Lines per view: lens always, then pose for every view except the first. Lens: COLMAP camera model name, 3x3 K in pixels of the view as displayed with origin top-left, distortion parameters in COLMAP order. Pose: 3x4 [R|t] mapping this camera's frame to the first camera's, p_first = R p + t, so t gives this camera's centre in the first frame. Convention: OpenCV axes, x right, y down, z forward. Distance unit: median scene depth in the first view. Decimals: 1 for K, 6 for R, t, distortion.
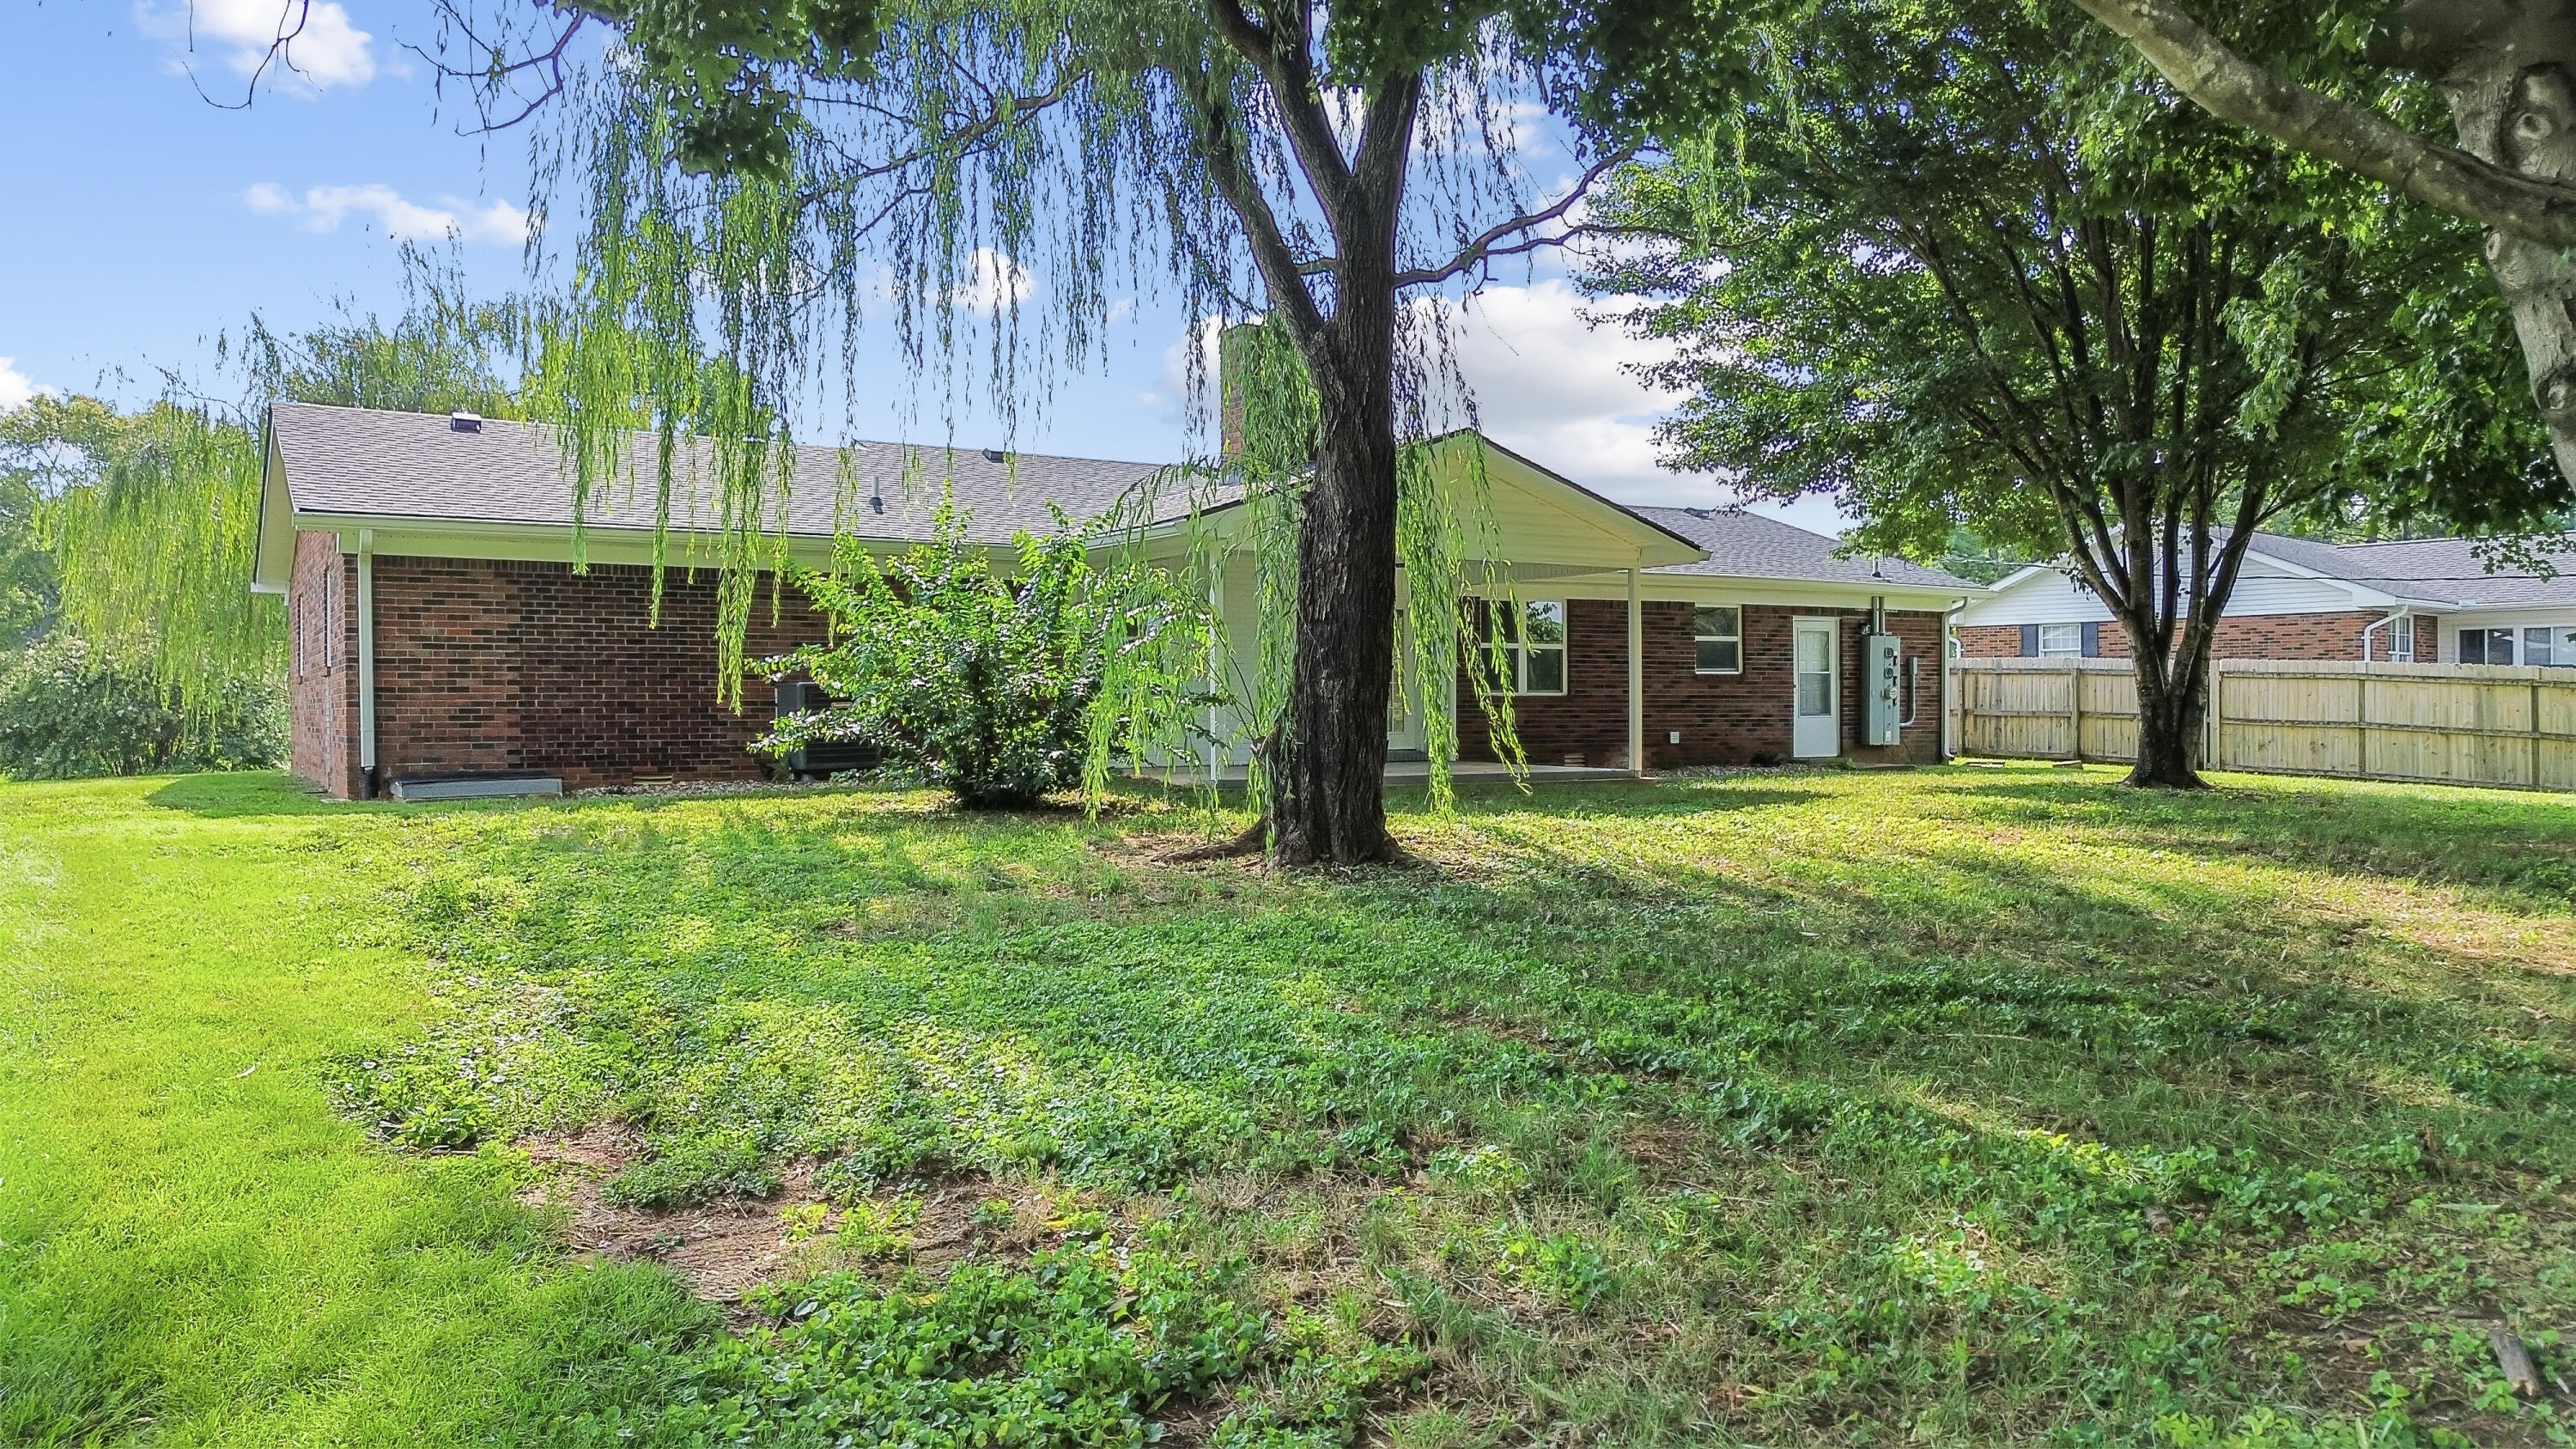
lens RADIAL K [[1877.4, 0, 1272.2], [0, 1877.4, 718.7], [0, 0, 1]] dist [0.160286, -0.198858]
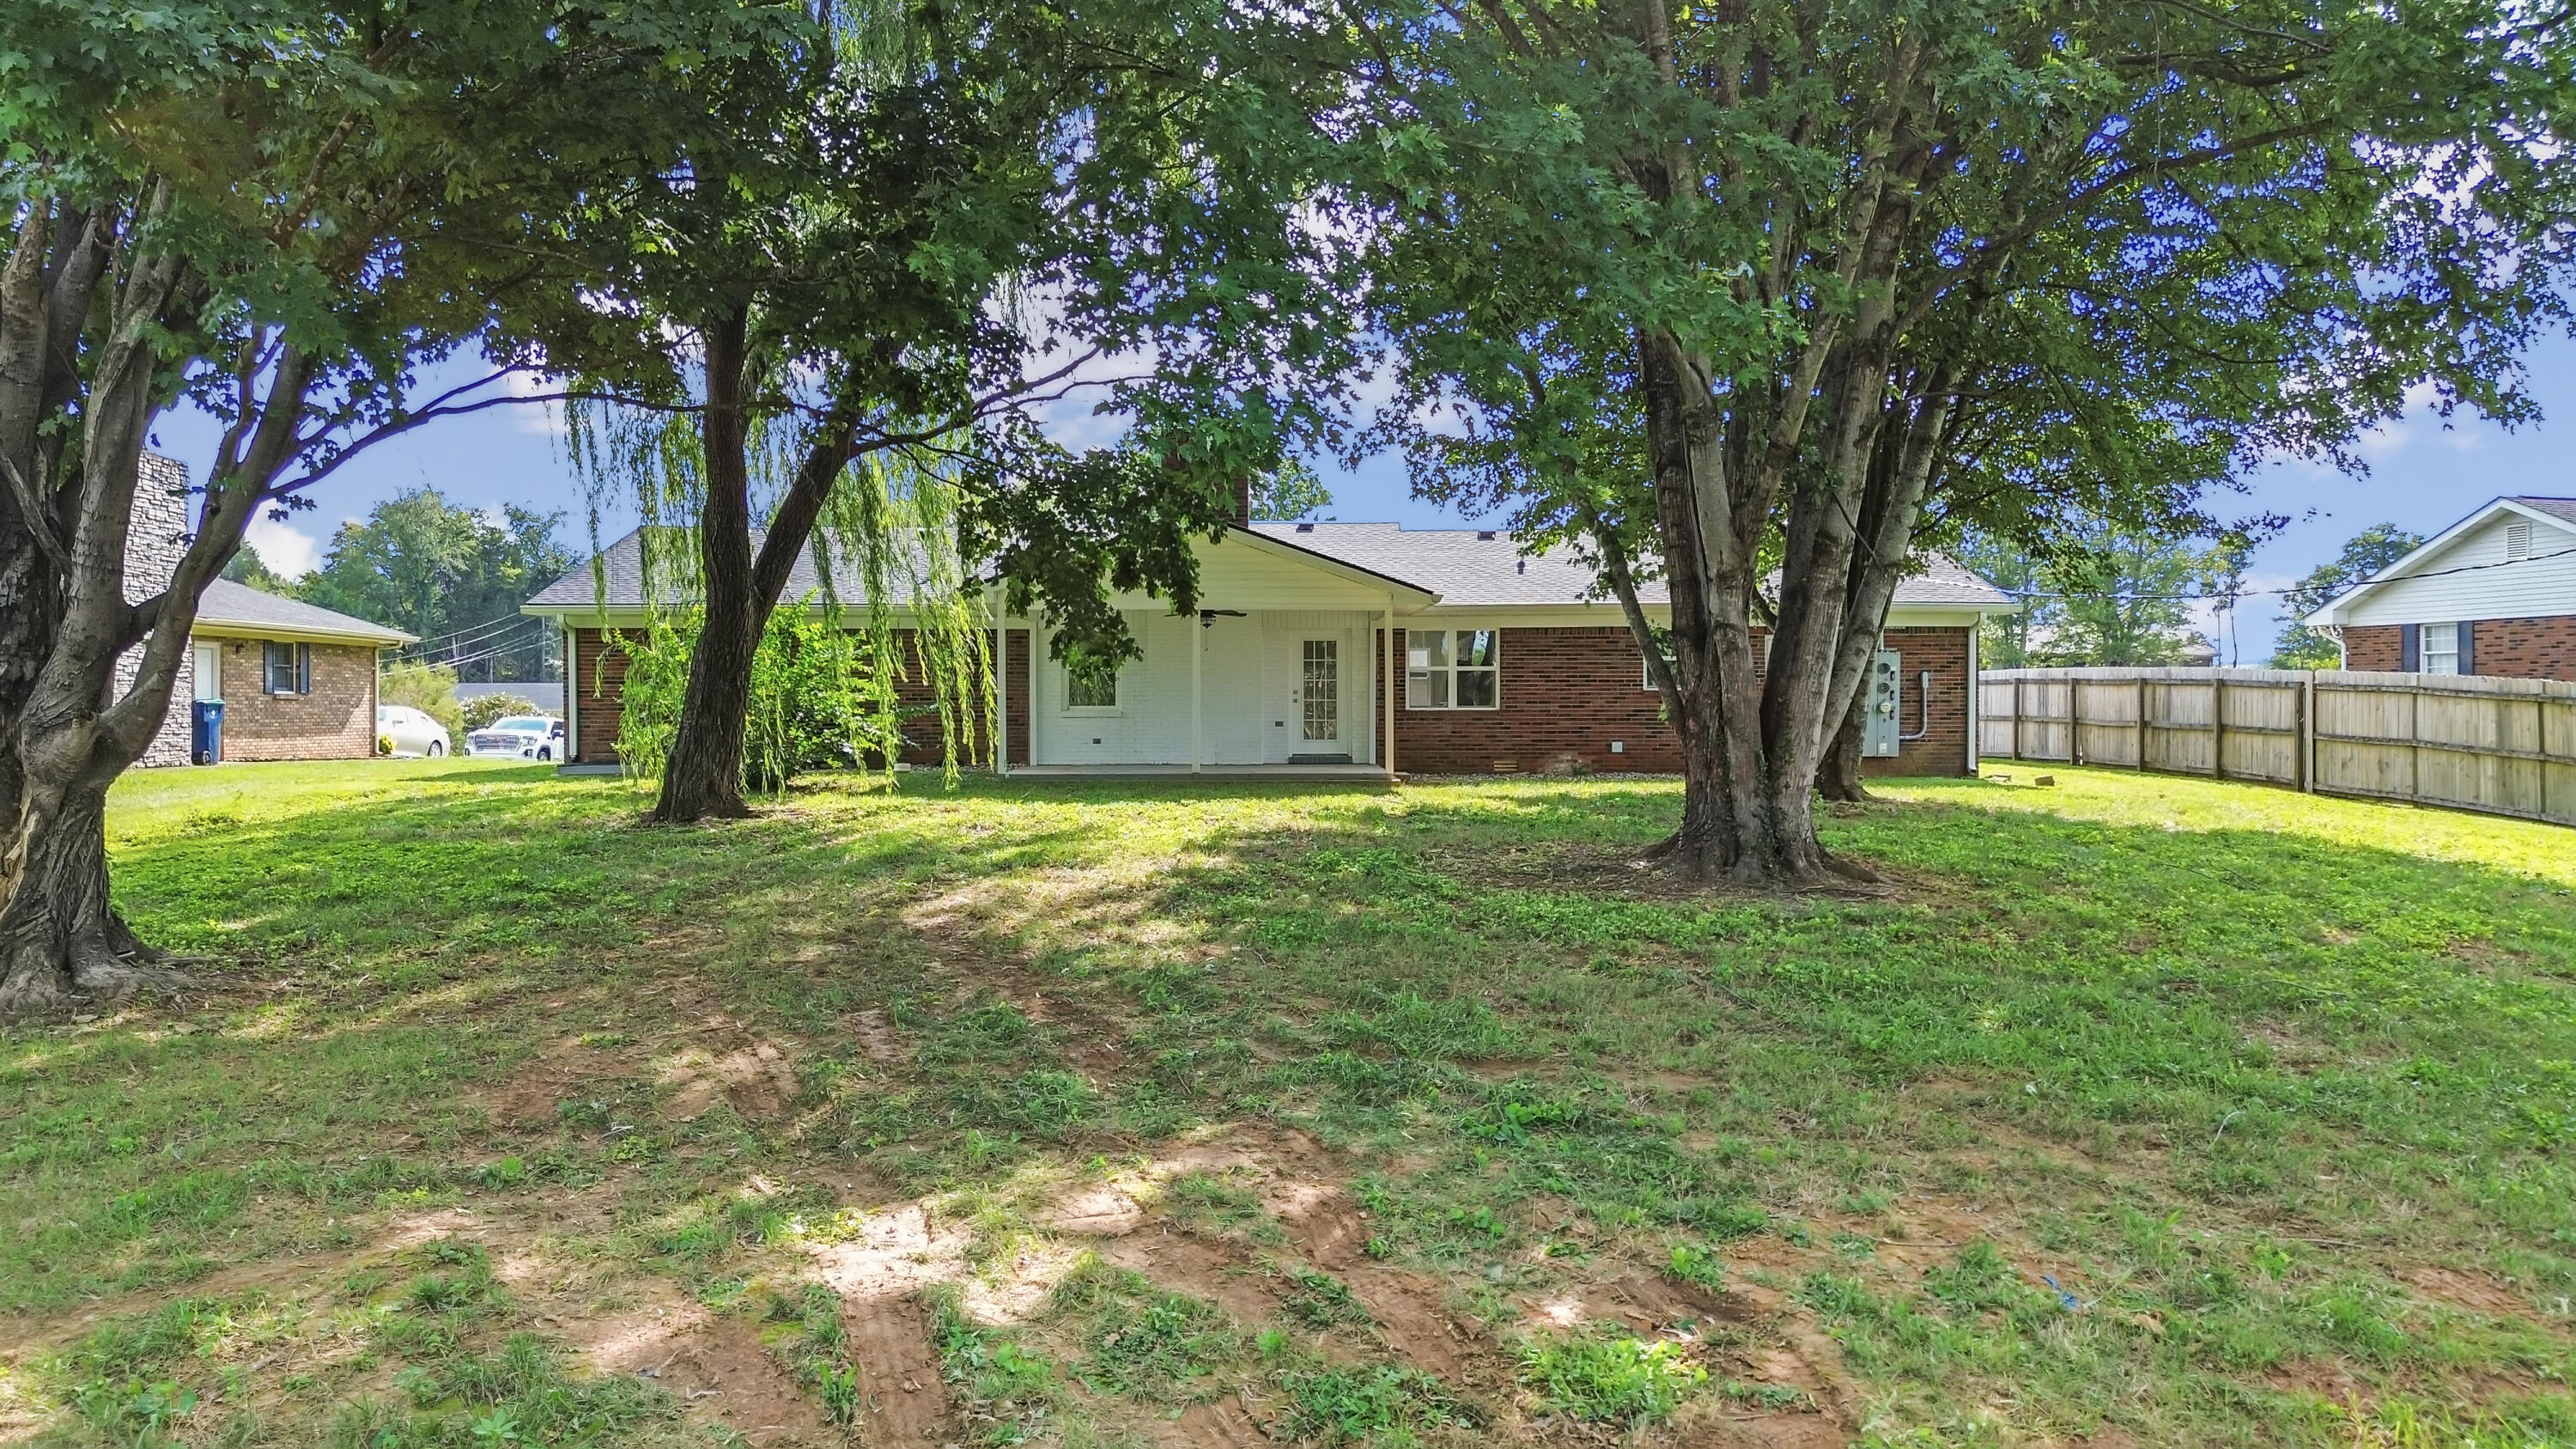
lens RADIAL K [[1877.4, 0, 1272.2], [0, 1877.4, 718.7], [0, 0, 1]] dist [0.160286, -0.198858]
pose [[0.909612, 0.004904, -0.415430, 0.457047], [-0.004364, 0.999988, 0.002249, -0.008482], [0.415436, -0.000233, 0.909622, -0.070857]]
